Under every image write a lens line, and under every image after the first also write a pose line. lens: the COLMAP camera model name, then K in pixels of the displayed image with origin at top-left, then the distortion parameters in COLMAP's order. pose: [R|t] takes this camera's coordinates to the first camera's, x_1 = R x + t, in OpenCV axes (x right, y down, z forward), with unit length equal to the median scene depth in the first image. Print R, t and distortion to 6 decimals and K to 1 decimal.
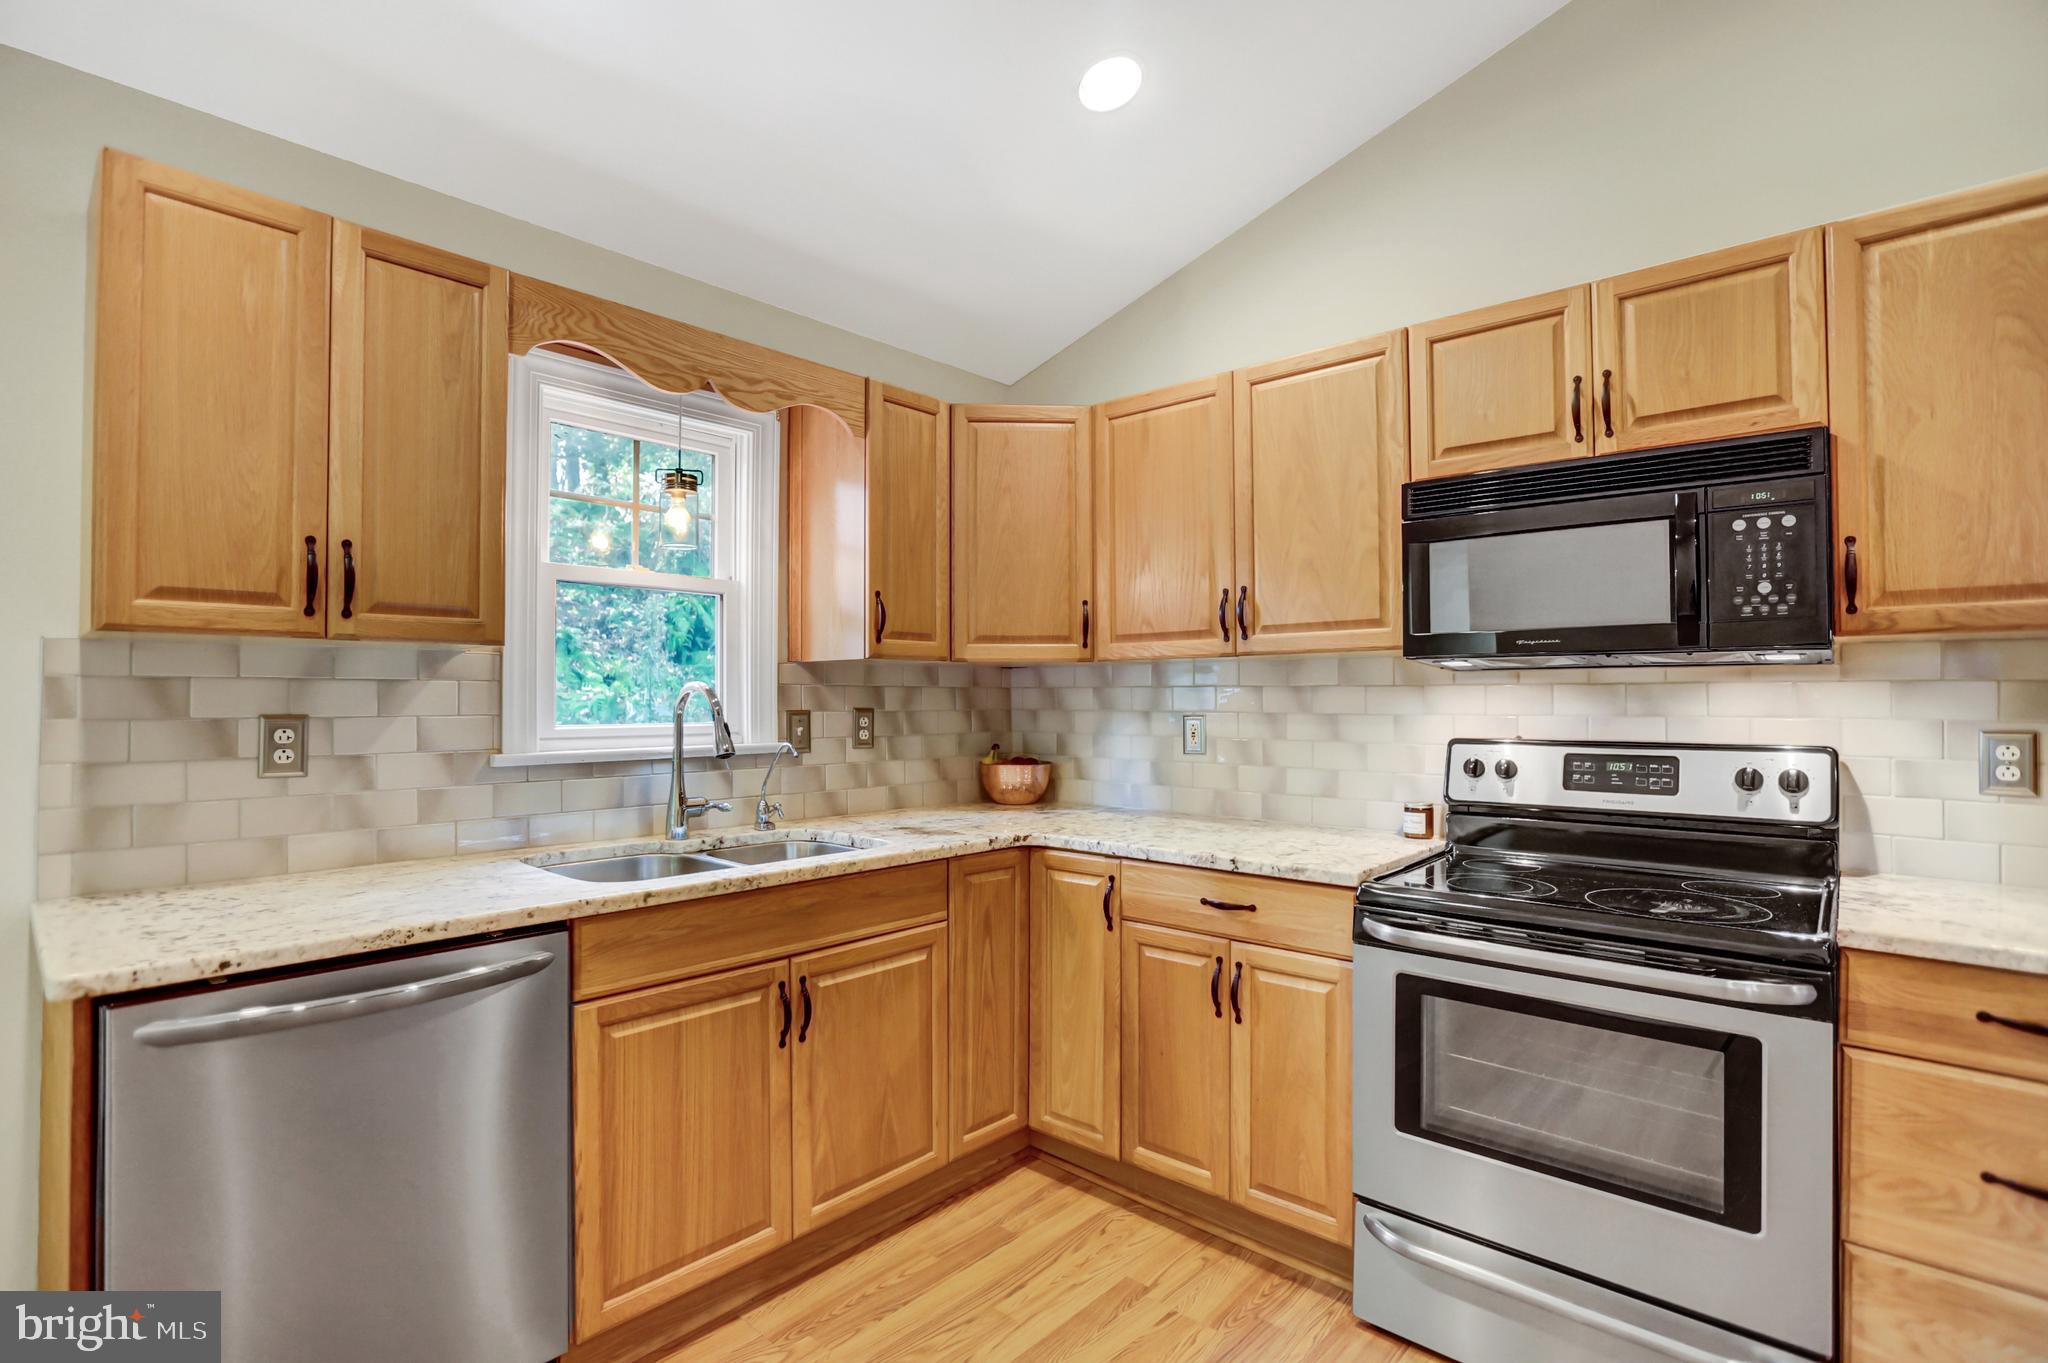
lens RADIAL K [[960.7, 0, 1032.2], [0, 960.7, 686.2], [0, 0, 1]] dist [-0.065107, 0.029450]
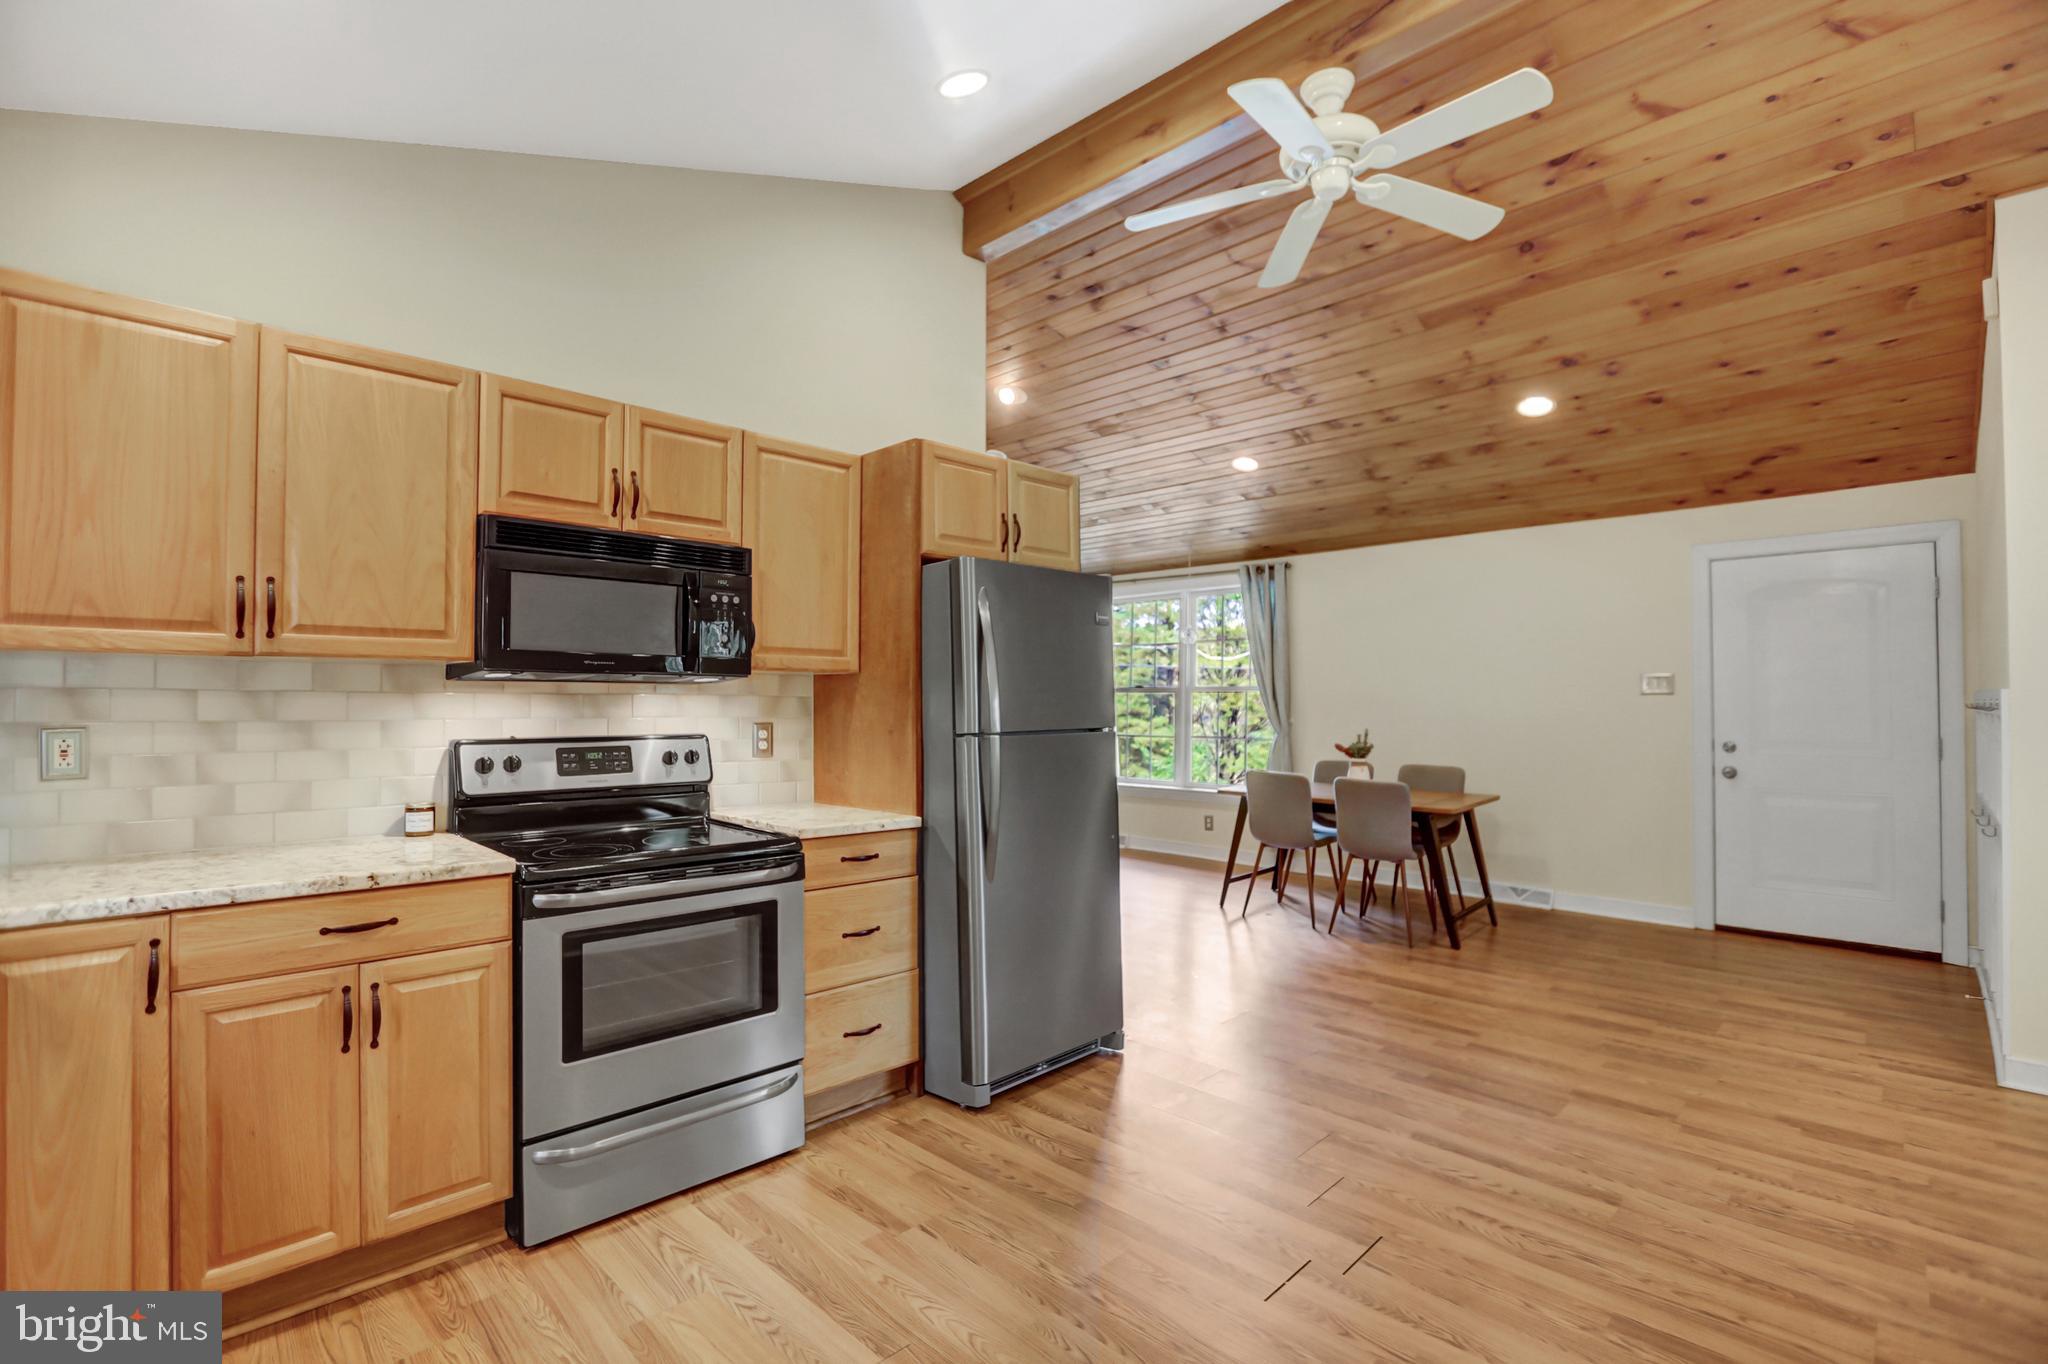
lens RADIAL K [[943.4, 0, 1000.4], [0, 943.4, 686.4], [0, 0, 1]] dist [-0.052082, 0.019930]
pose [[0.068493, 0.015732, 0.997528, -0.638756], [-0.015840, 0.999767, -0.014679, -0.003025], [-0.997526, -0.014795, 0.068726, 0.305464]]
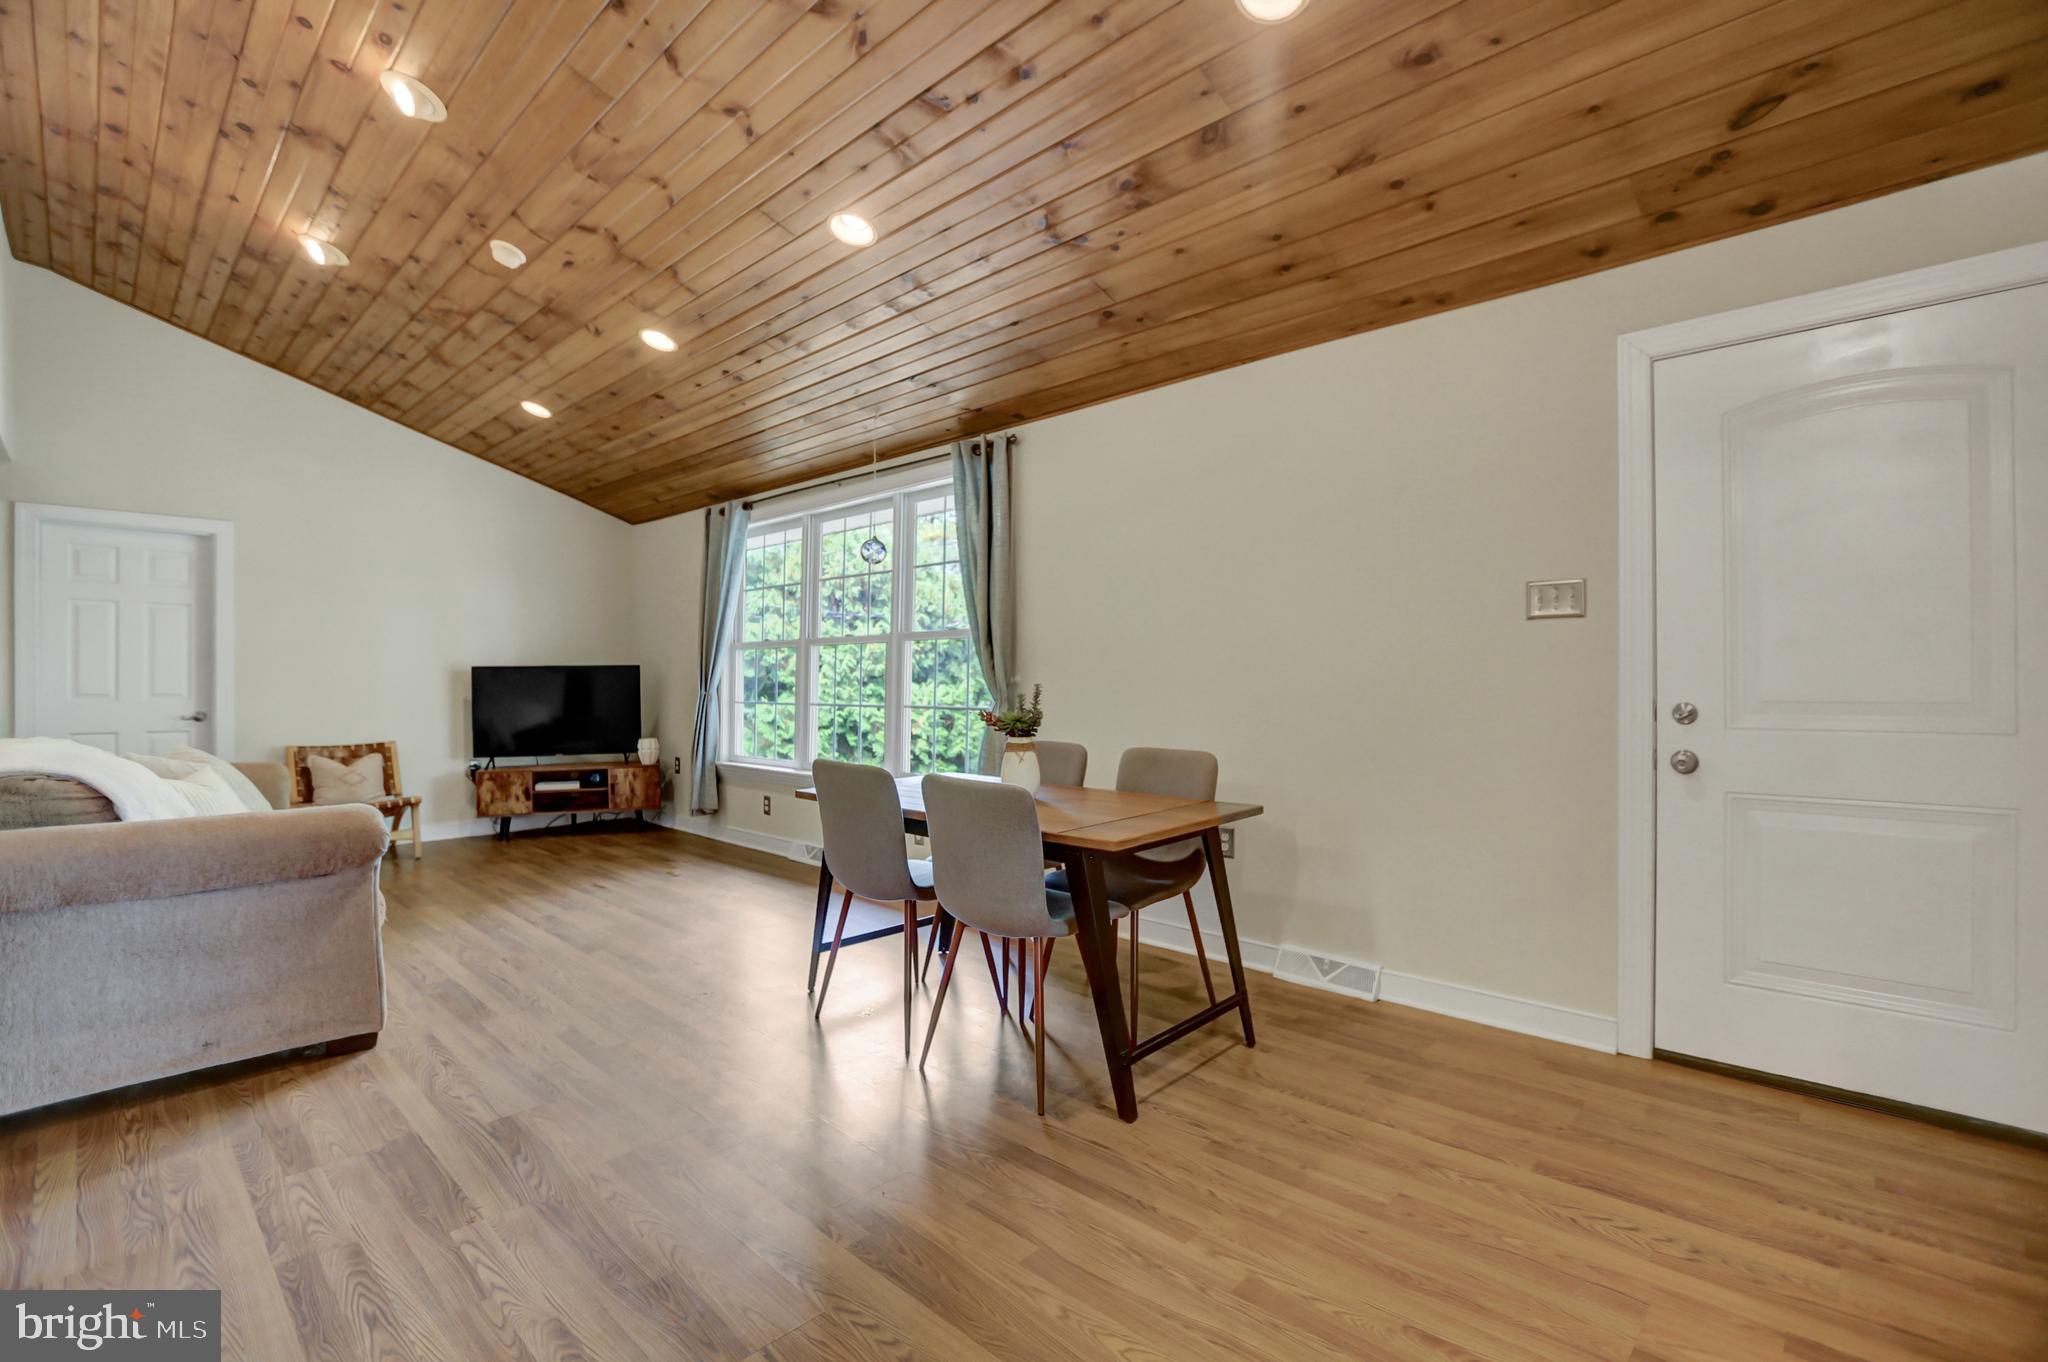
lens RADIAL K [[922.3, 0, 1014.6], [0, 922.3, 686.8], [0, 0, 1]] dist [-0.035598, 0.007680]
pose [[0.048191, -0.003004, 0.998834, 0.522860], [-0.012826, 0.999911, 0.003626, 0.055409], [-0.998756, -0.012986, 0.048148, -0.513669]]
